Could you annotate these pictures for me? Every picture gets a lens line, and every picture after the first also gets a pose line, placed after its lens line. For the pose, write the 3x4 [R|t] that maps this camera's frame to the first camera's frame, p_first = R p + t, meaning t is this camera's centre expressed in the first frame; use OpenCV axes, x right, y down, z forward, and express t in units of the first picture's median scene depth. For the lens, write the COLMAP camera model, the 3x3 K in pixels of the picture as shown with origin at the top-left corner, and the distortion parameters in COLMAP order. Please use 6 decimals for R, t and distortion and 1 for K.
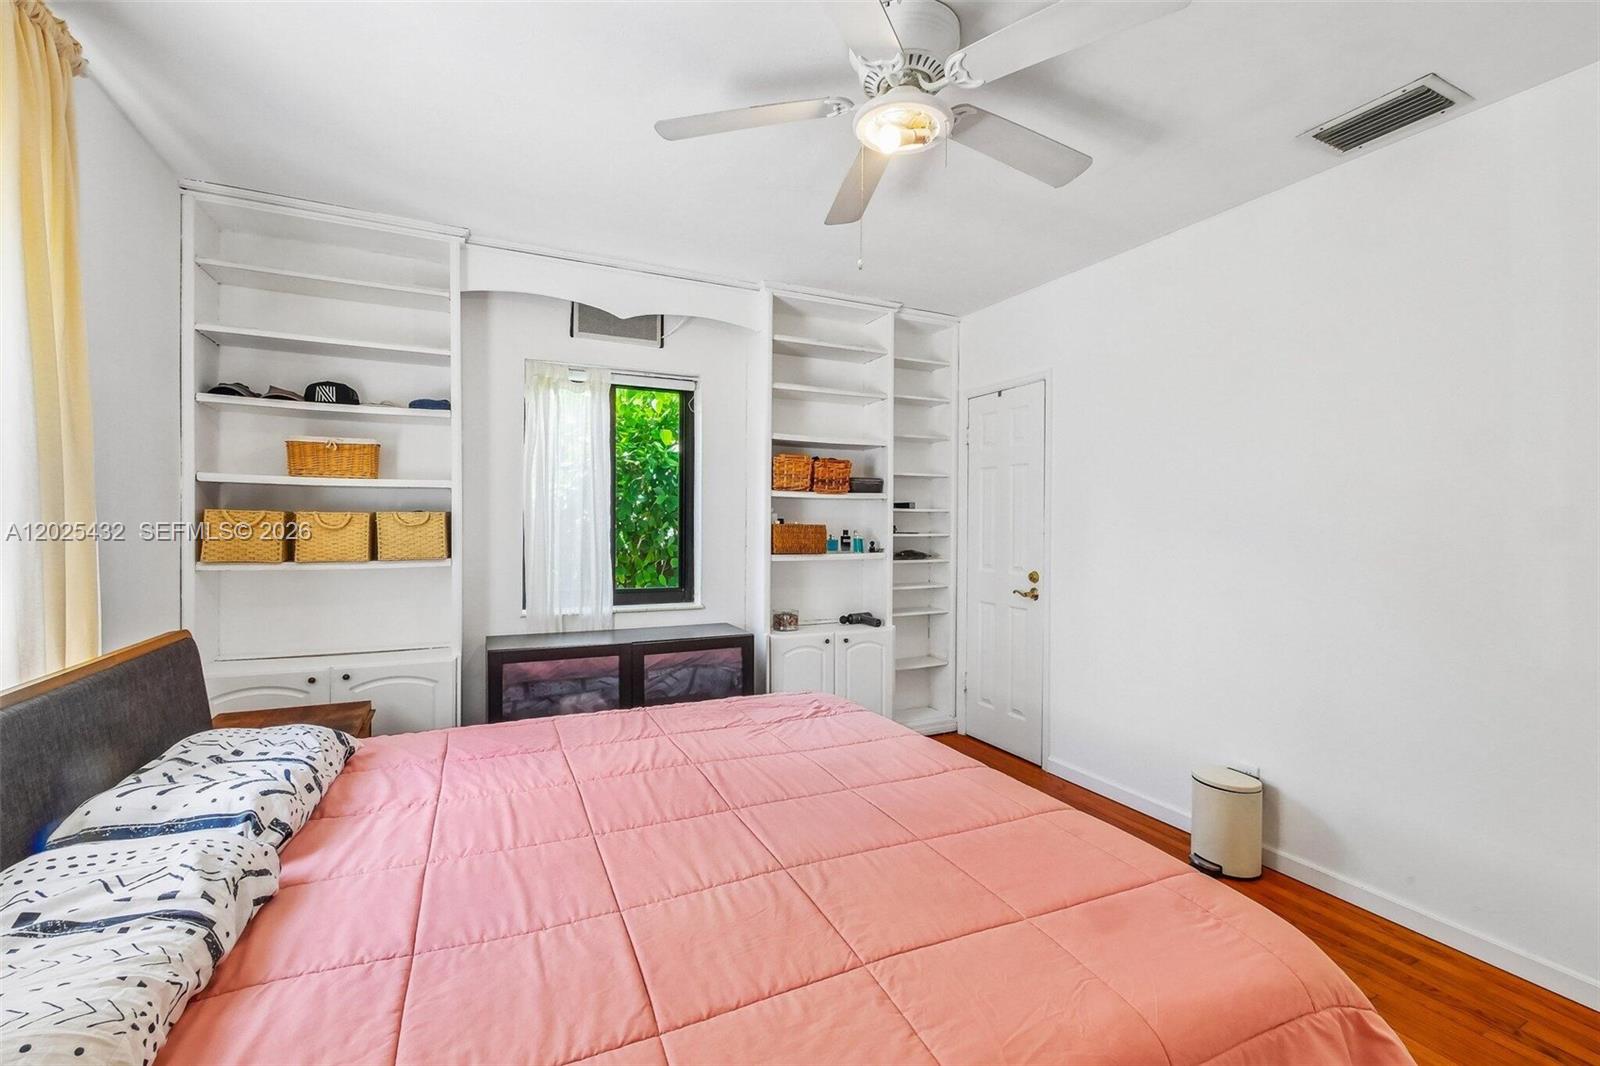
lens RADIAL K [[683.9, 0, 792.3], [0, 683.9, 531.5], [0, 0, 1]] dist [-0.004579, -0.000235]
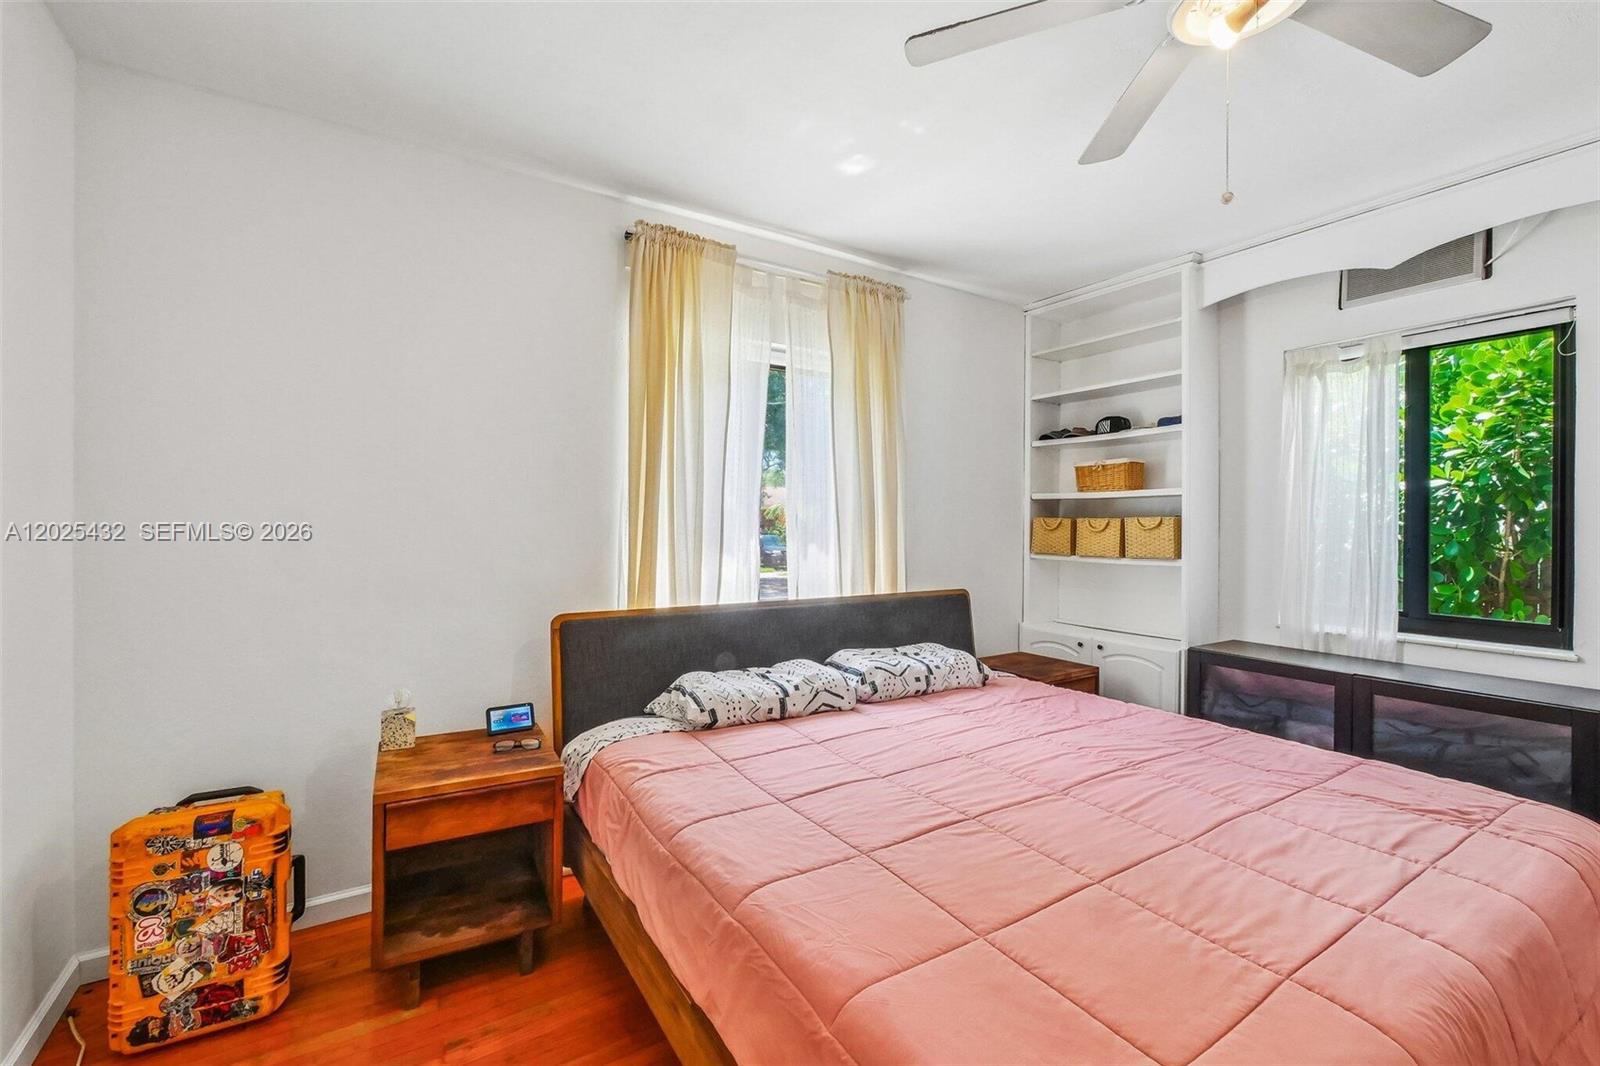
lens RADIAL K [[683.9, 0, 792.3], [0, 683.9, 531.5], [0, 0, 1]] dist [-0.004579, -0.000235]
pose [[0.115037, 0.003384, -0.993355, 0.522077], [-0.016548, 0.999862, 0.001490, 0.004076], [0.993223, 0.016266, 0.115078, 0.262547]]
